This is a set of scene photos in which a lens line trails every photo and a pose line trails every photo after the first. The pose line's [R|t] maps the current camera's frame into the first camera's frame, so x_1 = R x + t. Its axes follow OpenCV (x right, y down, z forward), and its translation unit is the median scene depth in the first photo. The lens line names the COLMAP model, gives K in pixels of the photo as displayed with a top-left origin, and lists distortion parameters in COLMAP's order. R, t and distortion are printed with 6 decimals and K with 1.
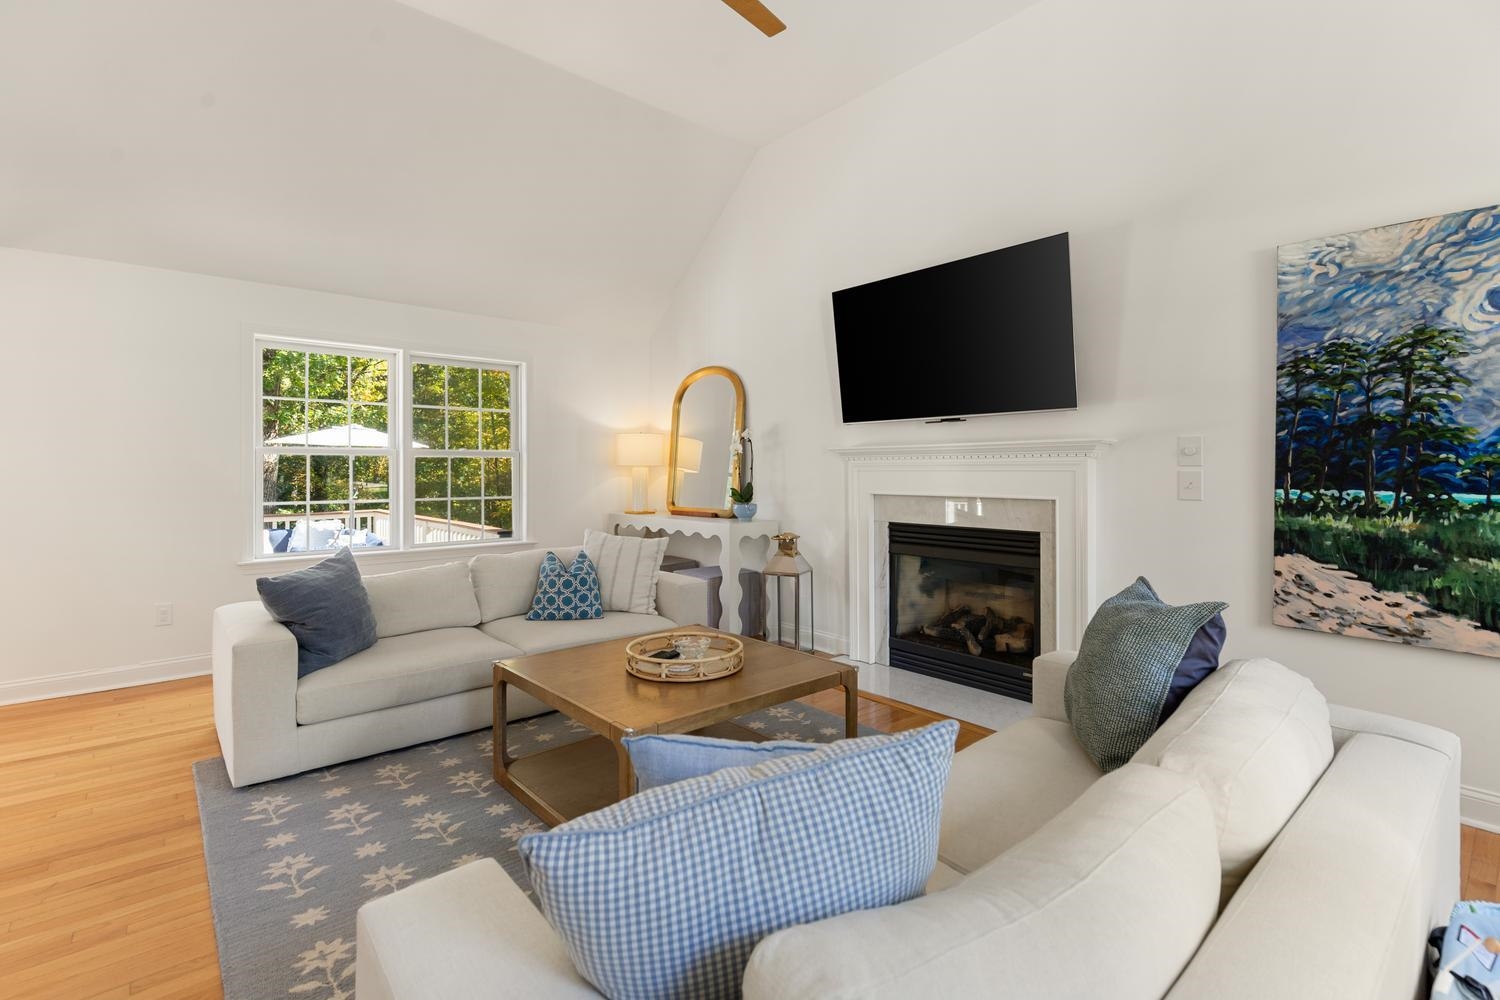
lens RADIAL K [[681.5, 0, 748.1], [0, 681.5, 471.8], [0, 0, 1]] dist [0.001361, 0.000021]
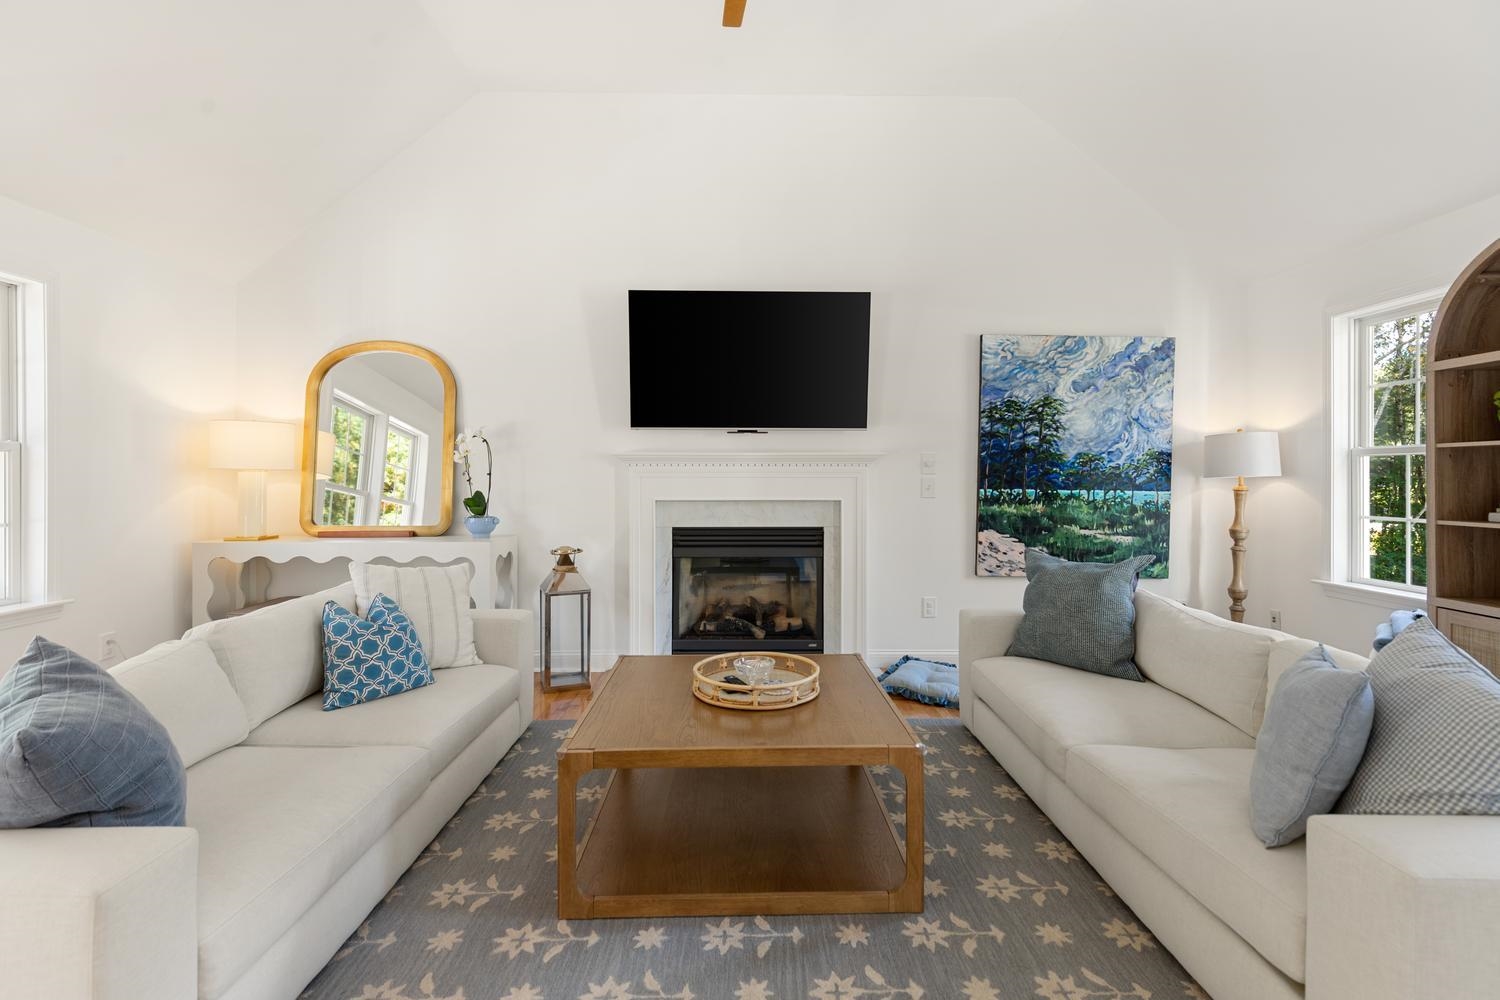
lens RADIAL K [[678.3, 0, 743.3], [0, 678.3, 478.9], [0, 0, 1]] dist [0.003029, 0.000190]
pose [[0.651904, -0.002614, 0.758297, -0.790235], [-0.000054, 0.999994, 0.003493, -0.003567], [-0.758301, -0.002318, 0.651900, 0.411439]]
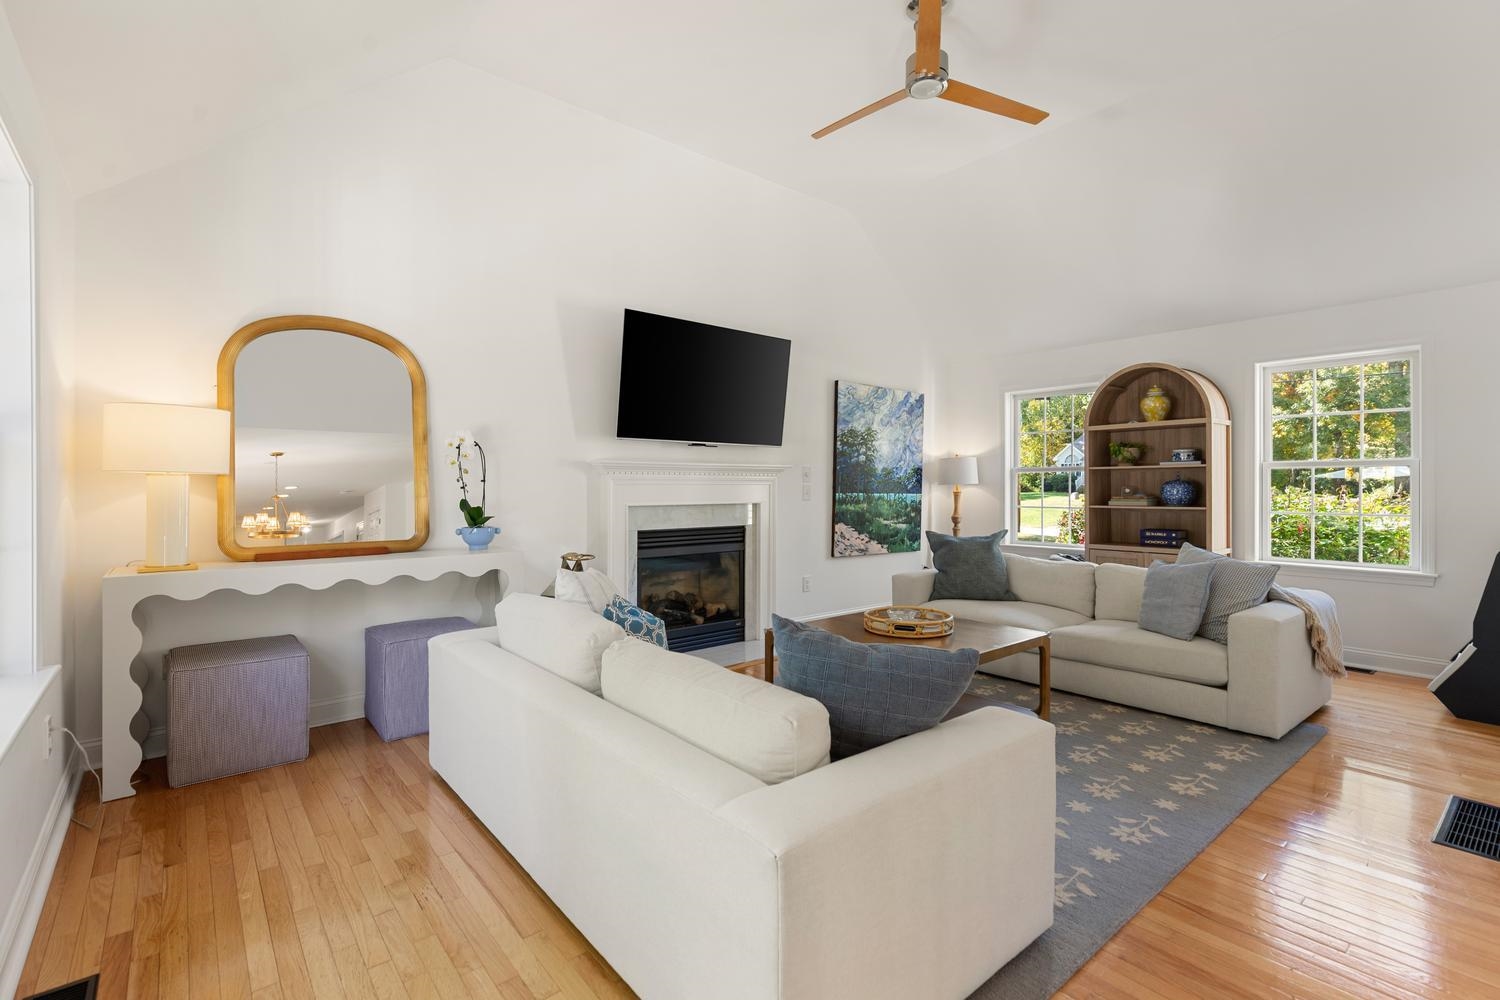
lens RADIAL K [[686.4, 0, 746.6], [0, 686.4, 489.7], [0, 0, 1]] dist [0.001368, 0.000271]
pose [[0.030327, -0.005430, 0.999525, -1.435221], [0.001211, 0.999985, 0.005396, 0.002293], [-0.999539, 0.001047, 0.030333, 1.261267]]
